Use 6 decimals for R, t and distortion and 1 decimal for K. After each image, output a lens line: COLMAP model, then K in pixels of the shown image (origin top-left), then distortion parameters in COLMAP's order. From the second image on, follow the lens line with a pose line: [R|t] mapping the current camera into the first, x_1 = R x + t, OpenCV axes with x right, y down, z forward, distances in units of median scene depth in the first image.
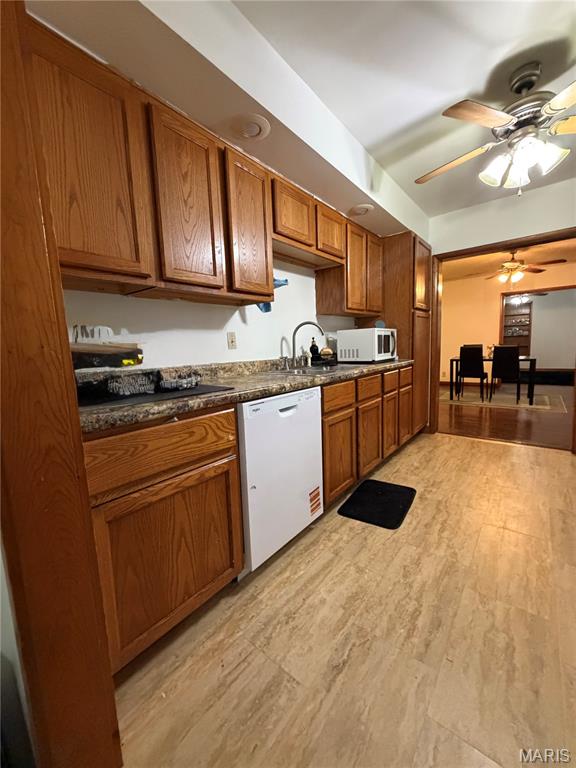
lens RADIAL K [[305.4, 0, 288.0], [0, 305.4, 384.0], [0, 0, 1]] dist [-0.001122, -0.000050]
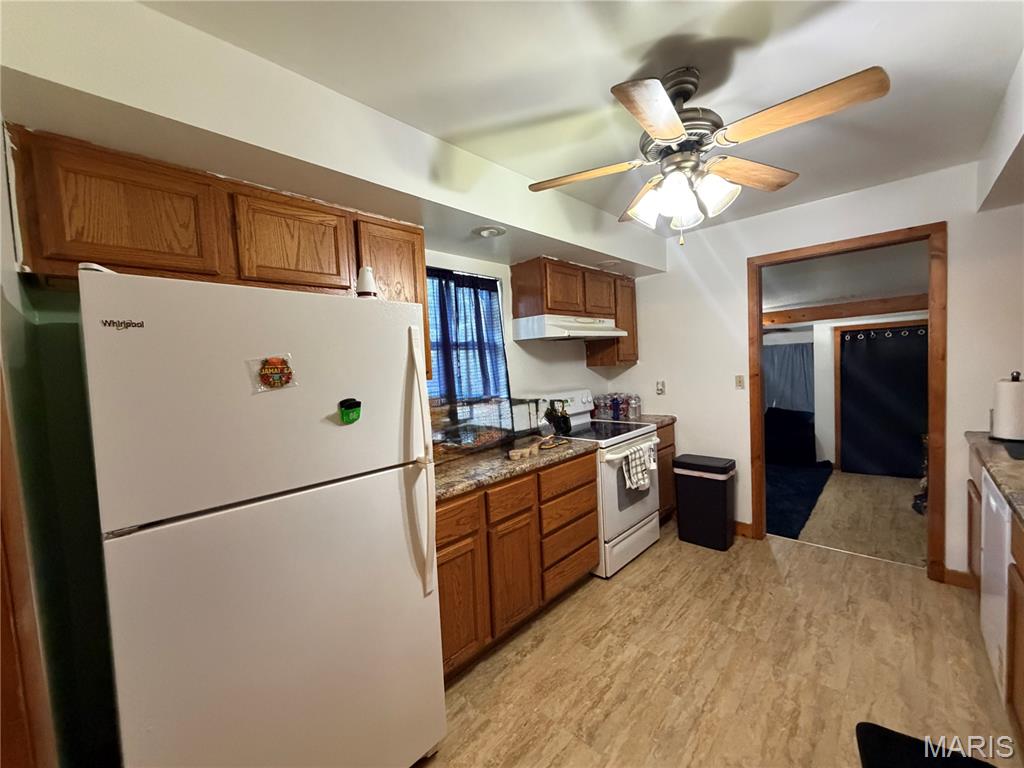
lens RADIAL K [[412.4, 0, 512.0], [0, 412.4, 384.0], [0, 0, 1]] dist [0.009440, 0.000001]
pose [[-0.993359, 0.081370, 0.081338, 0.934917], [0.094382, 0.980626, 0.171651, -0.434939], [-0.065795, 0.178188, -0.981794, 1.708867]]
